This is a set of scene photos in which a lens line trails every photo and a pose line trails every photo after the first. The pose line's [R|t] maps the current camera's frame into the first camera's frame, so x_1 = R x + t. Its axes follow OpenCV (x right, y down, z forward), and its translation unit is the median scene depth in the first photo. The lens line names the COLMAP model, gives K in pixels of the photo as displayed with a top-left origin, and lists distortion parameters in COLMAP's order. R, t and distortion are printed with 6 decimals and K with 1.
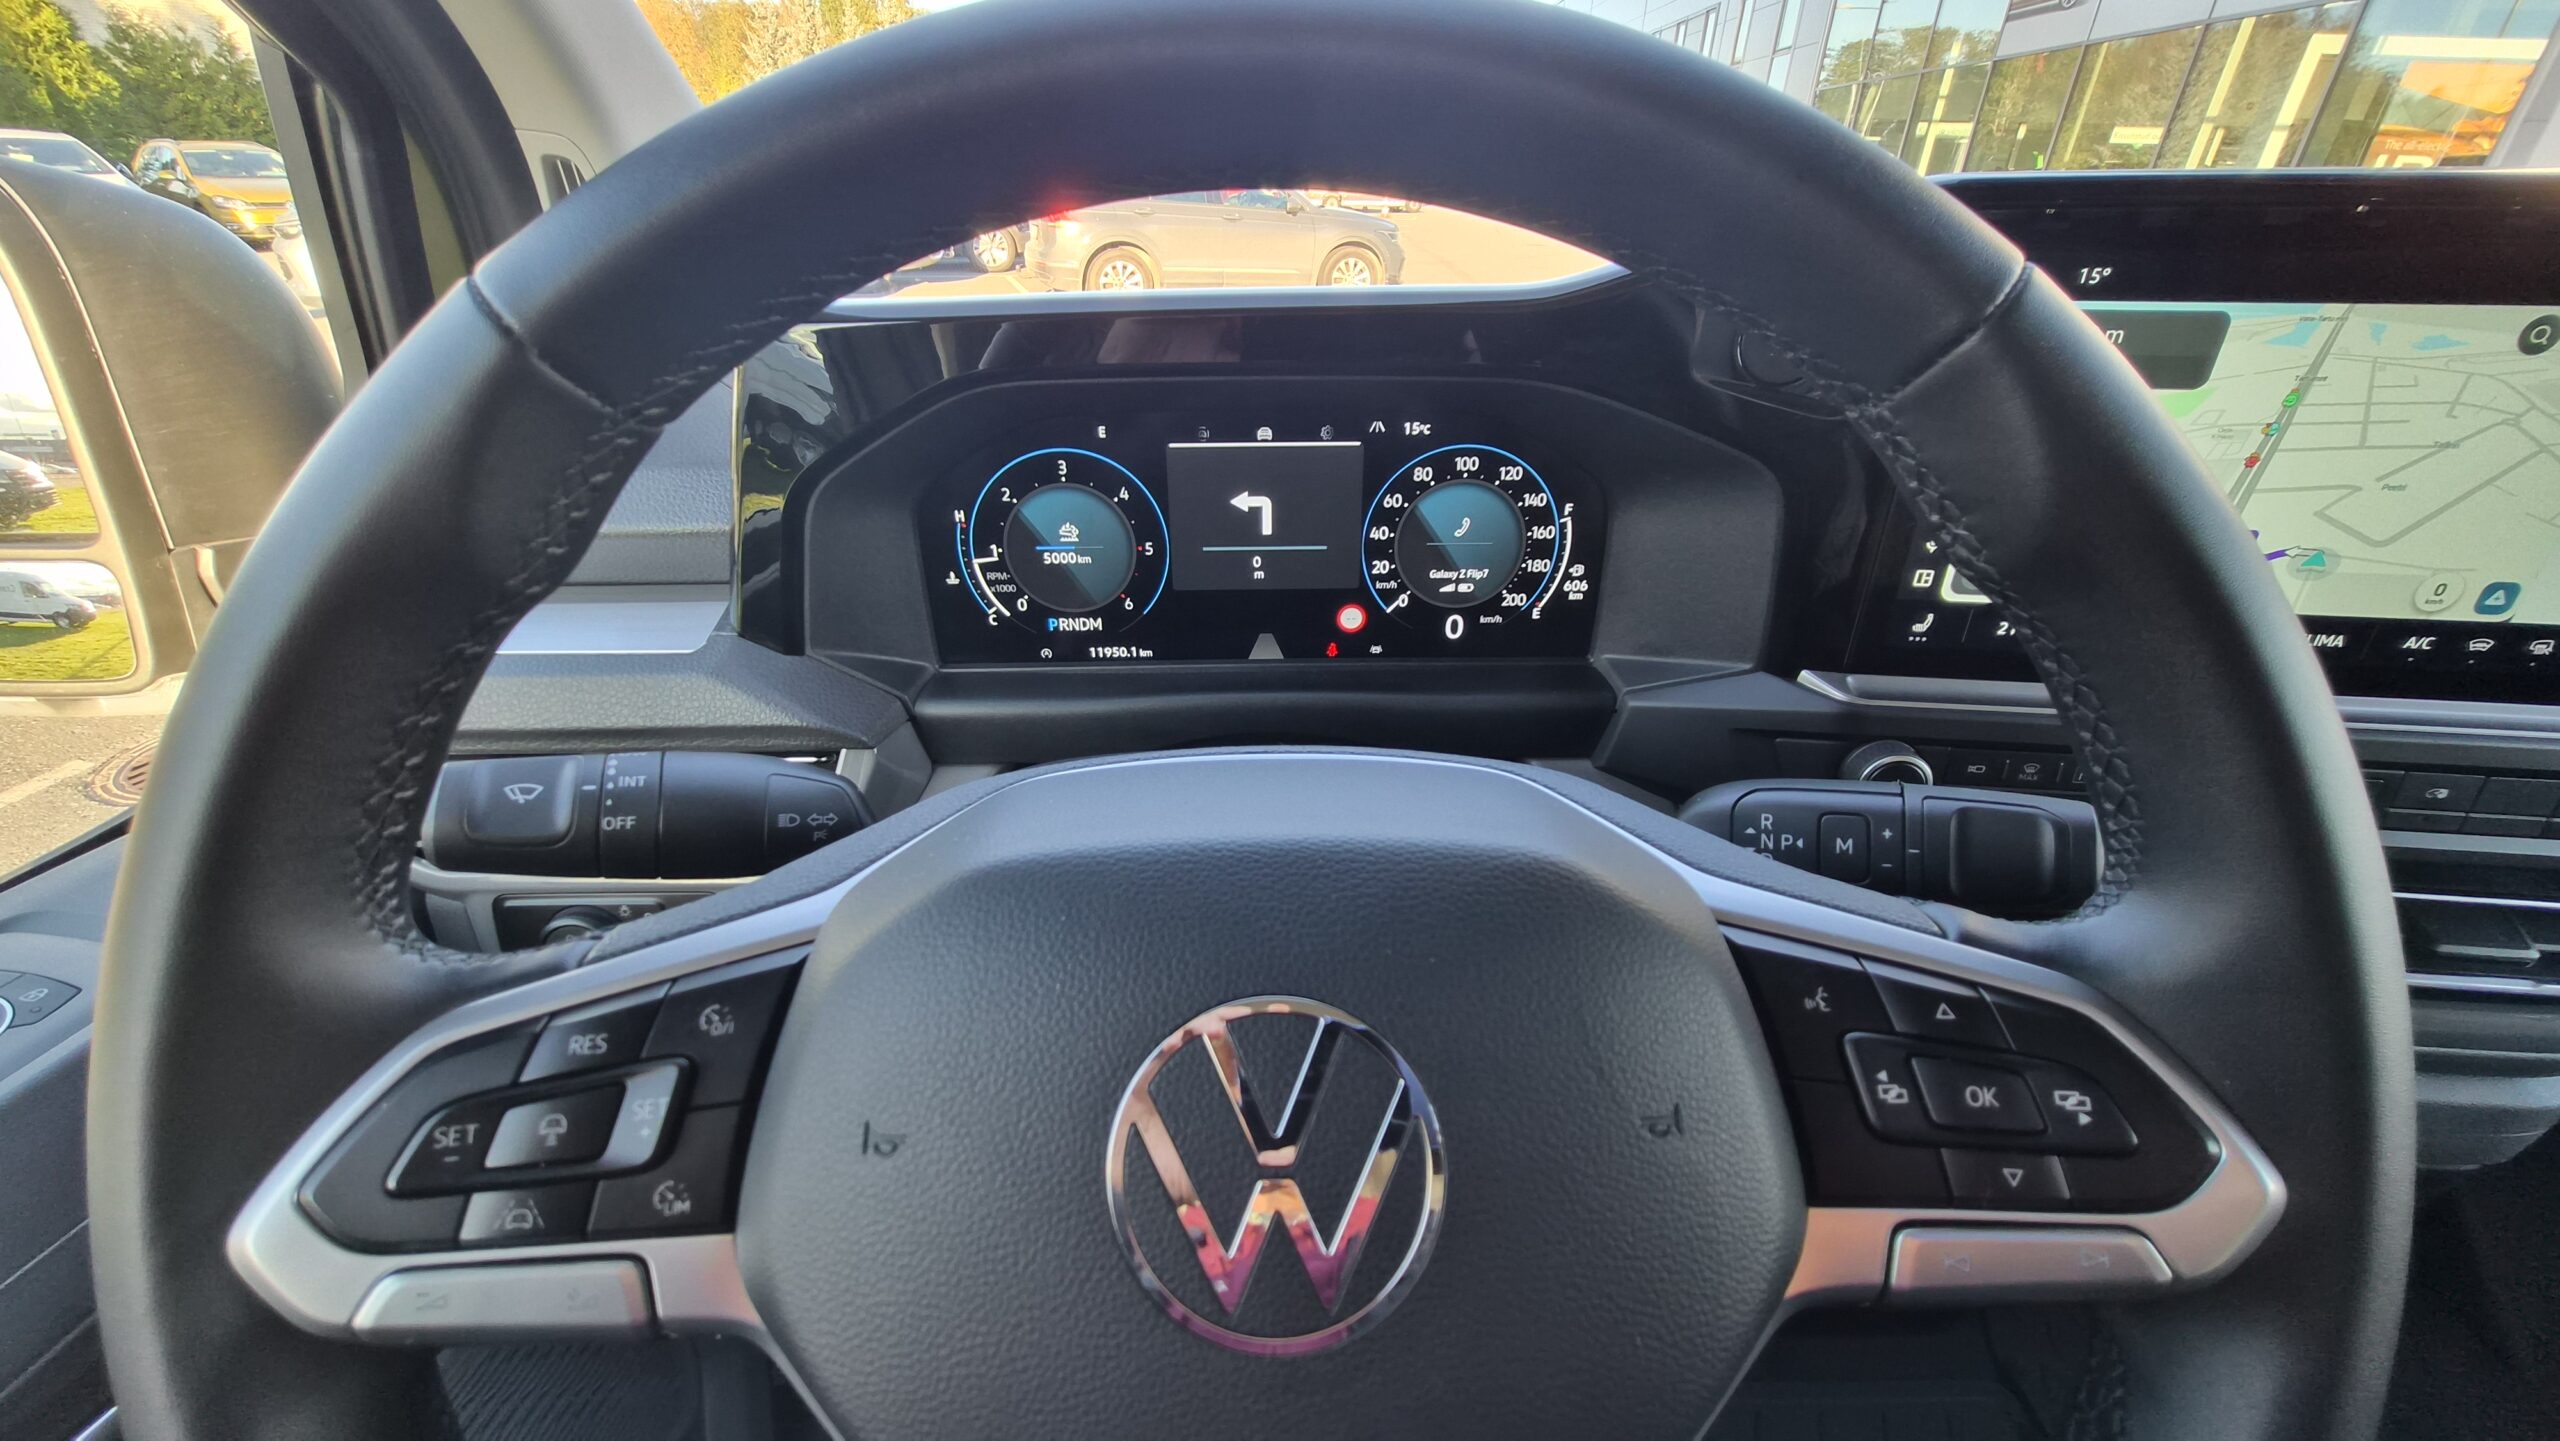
lens RADIAL K [[998.8, 0, 1270.7], [0, 998.8, 710.1], [0, 0, 1]] dist [-0.005779, -0.000037]
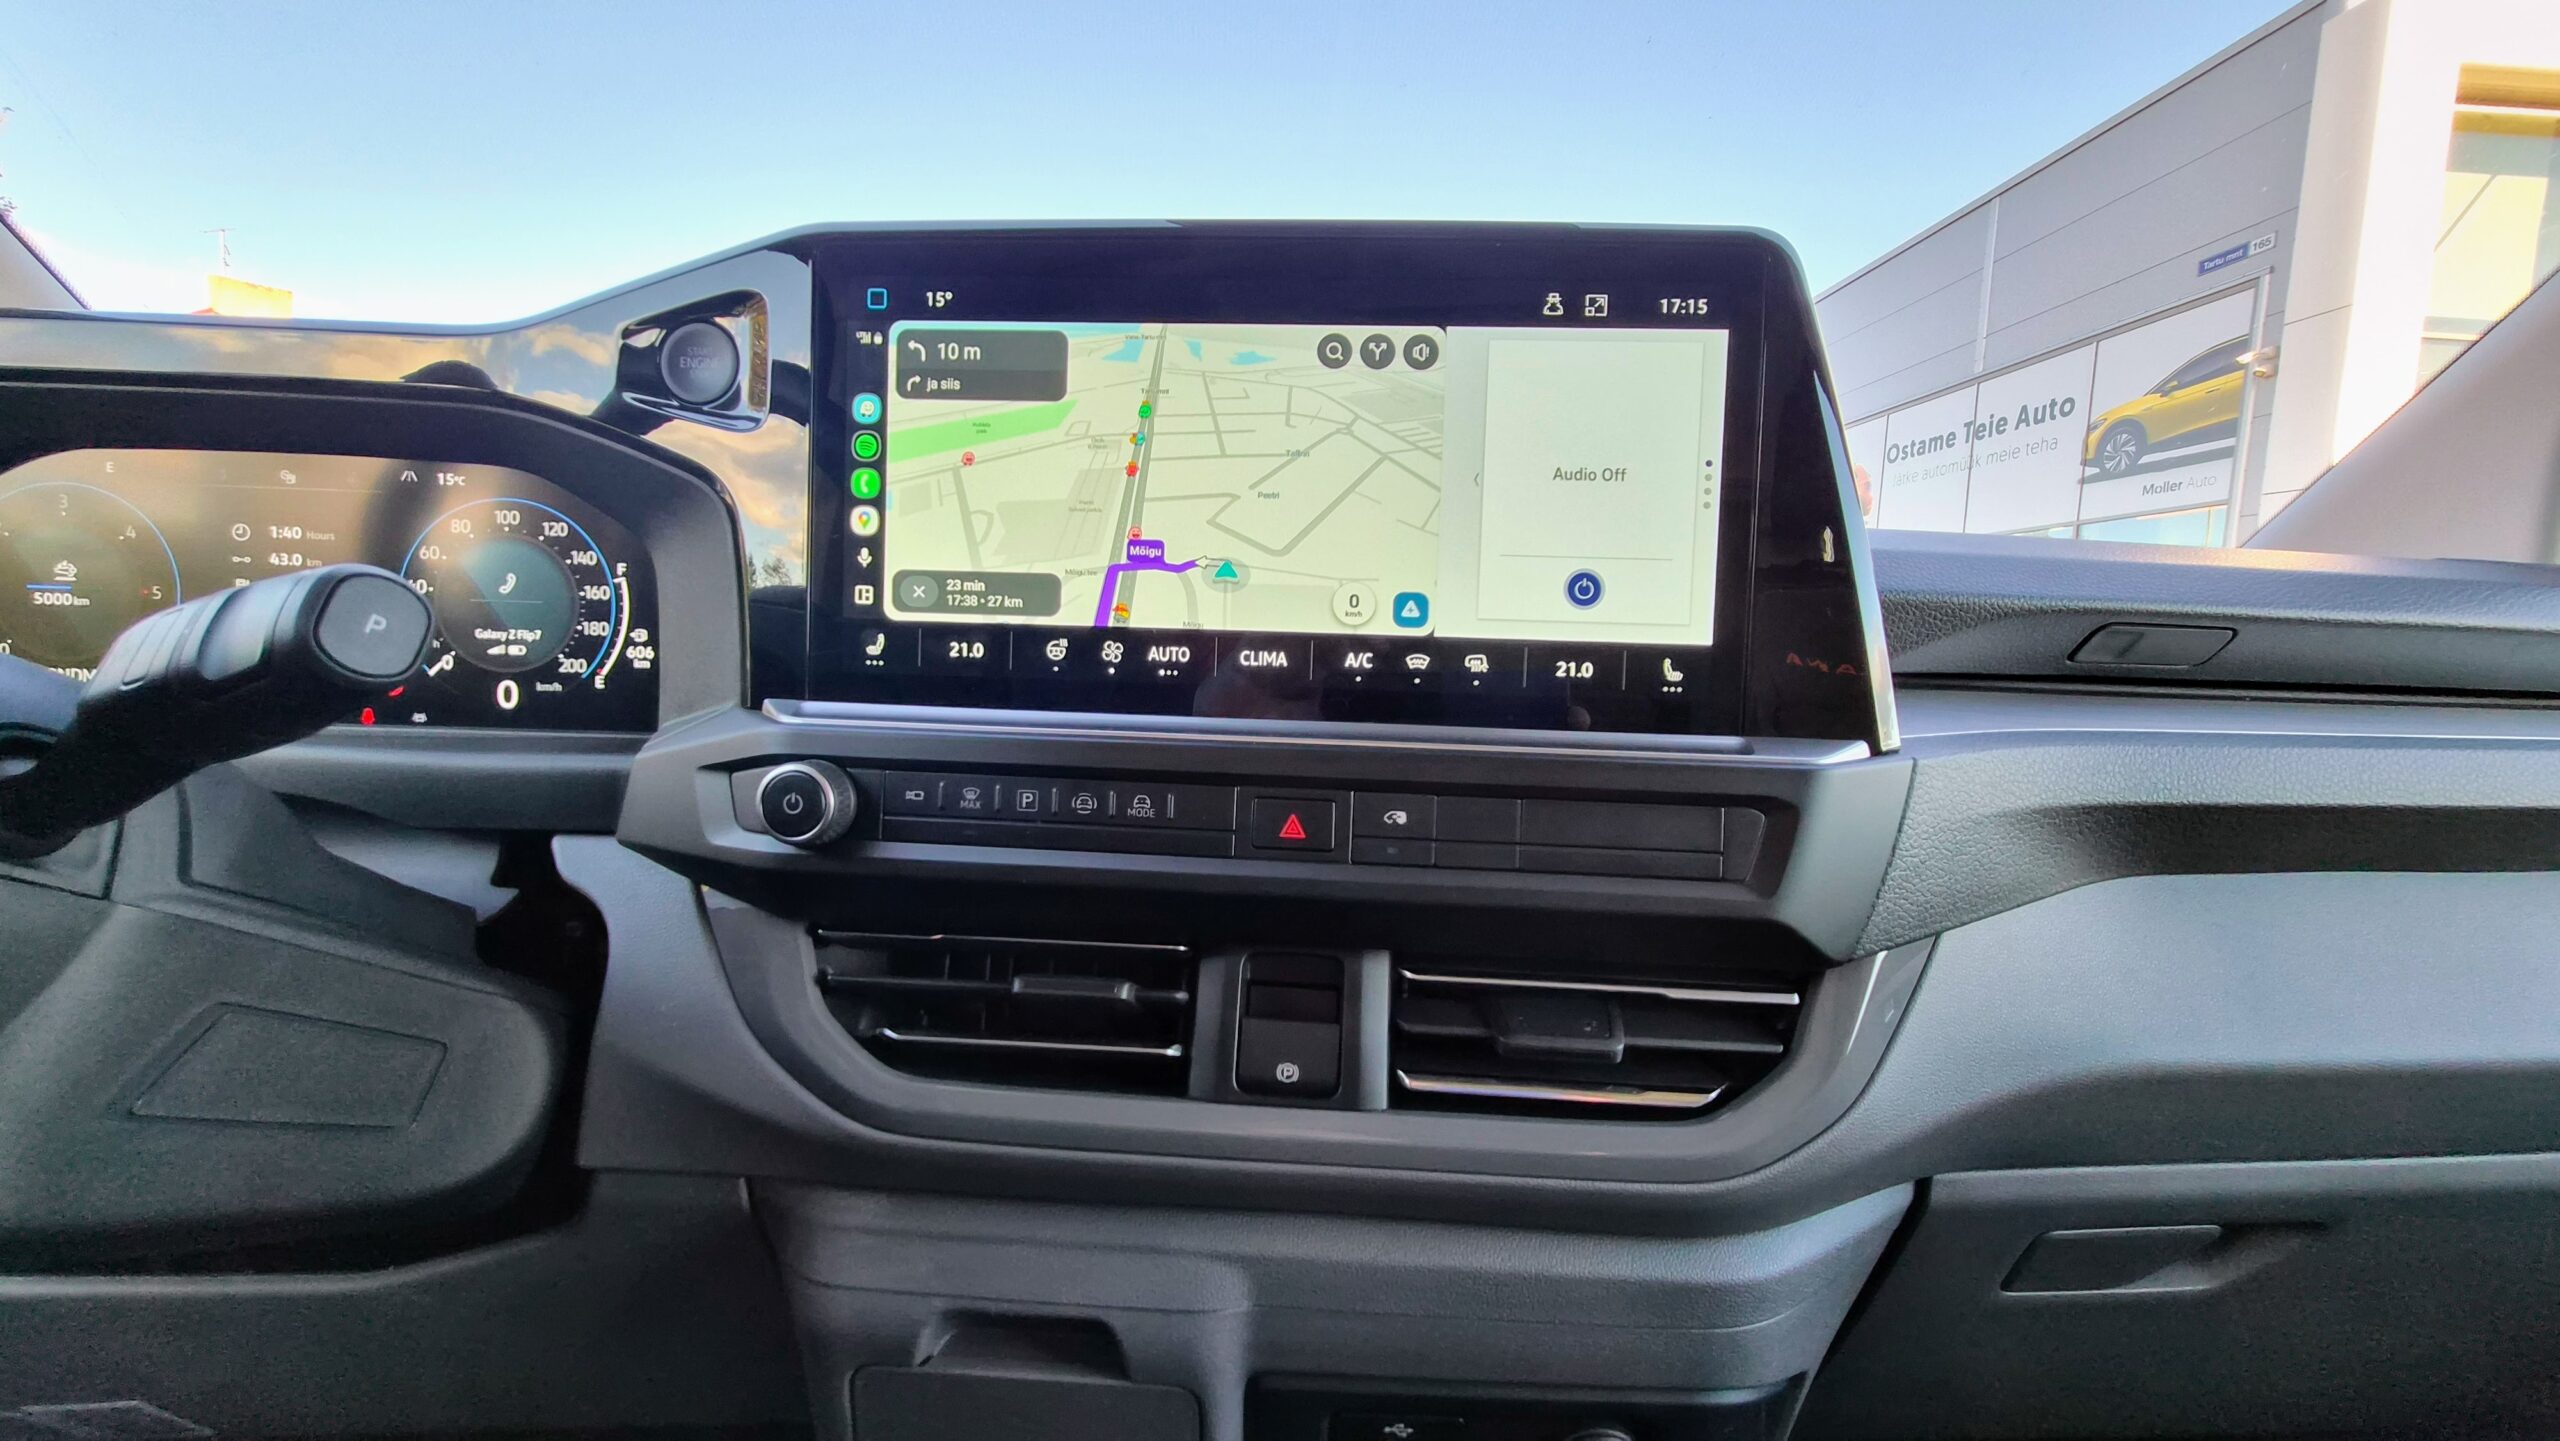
lens RADIAL K [[998.8, 0, 1278.7], [0, 998.8, 717.5], [0, 0, 1]] dist [-0.005779, -0.000037]
pose [[0.997791, 0.029221, 0.059658, 0.879223], [-0.003434, 0.919546, -0.392968, 0.308569], [-0.066342, 0.391895, 0.917615, 0.125264]]
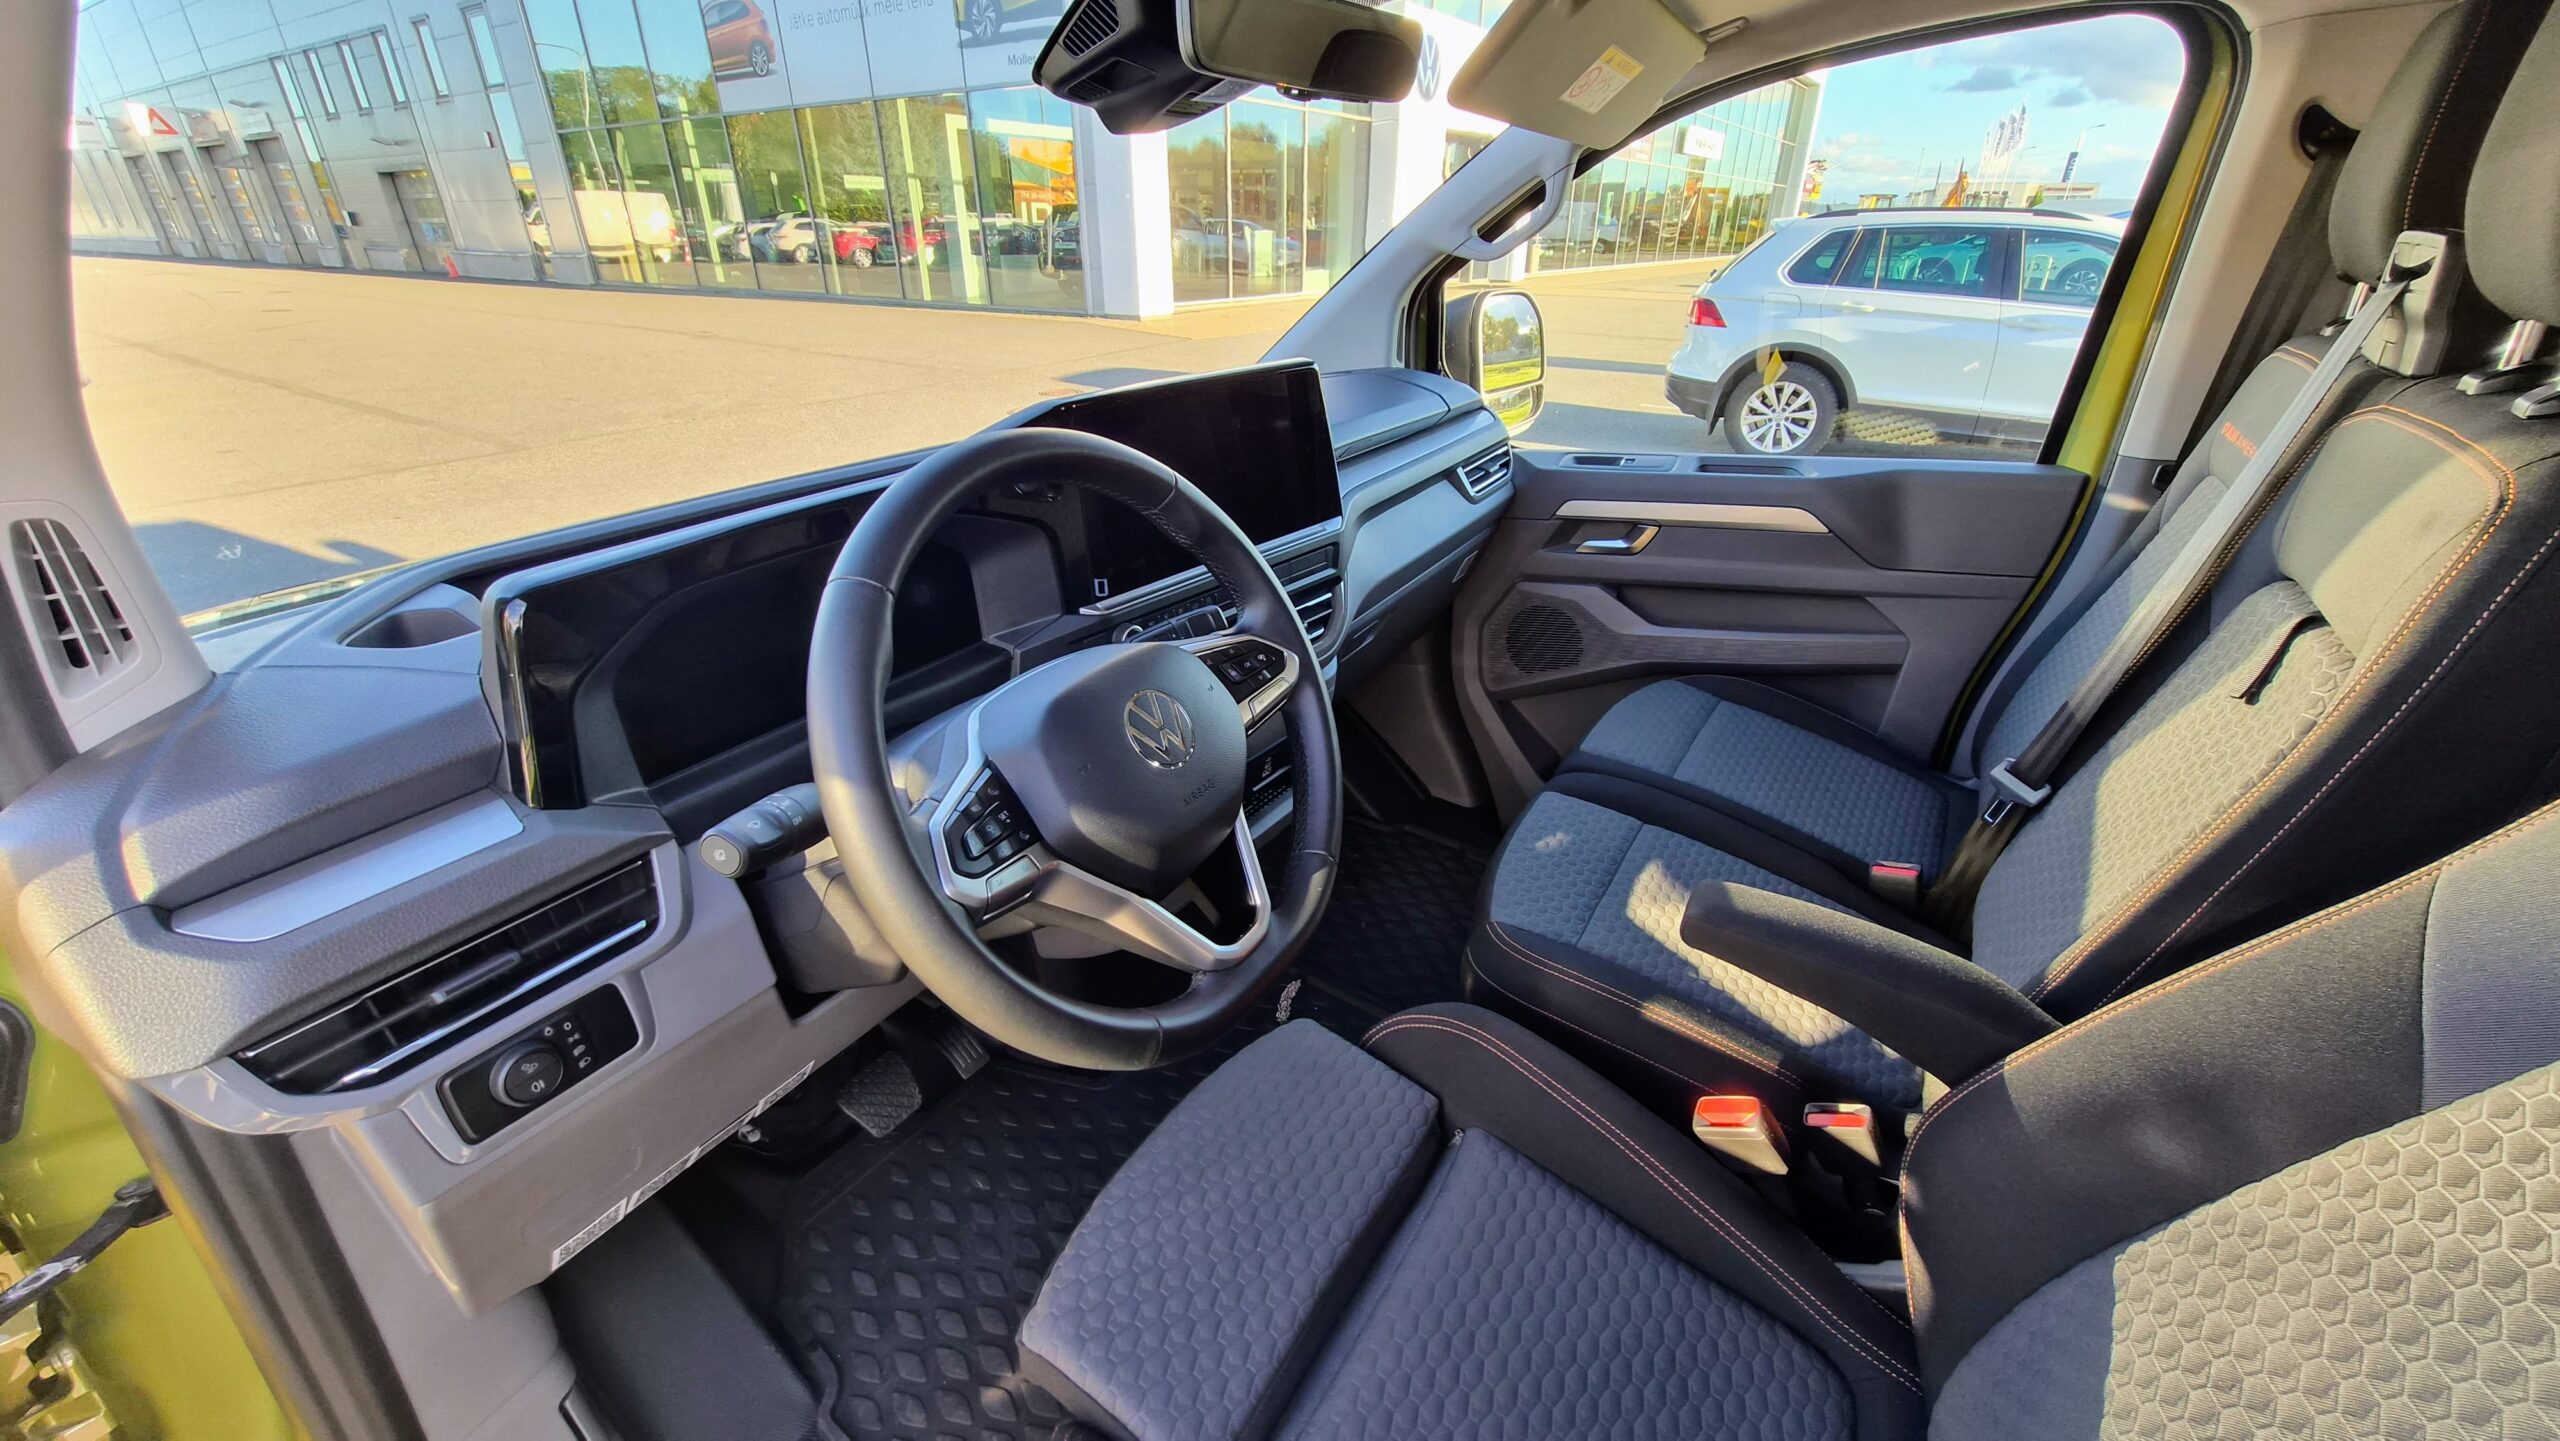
lens RADIAL K [[998.8, 0, 1279.0], [0, 998.8, 727.5], [0, 0, 1]] dist [-0.005779, -0.000037]
pose [[0.536080, -0.387603, 0.749921, -0.912418], [0.397580, 0.899589, 0.180750, -0.024258], [-0.744680, 0.201257, 0.636355, -0.627156]]
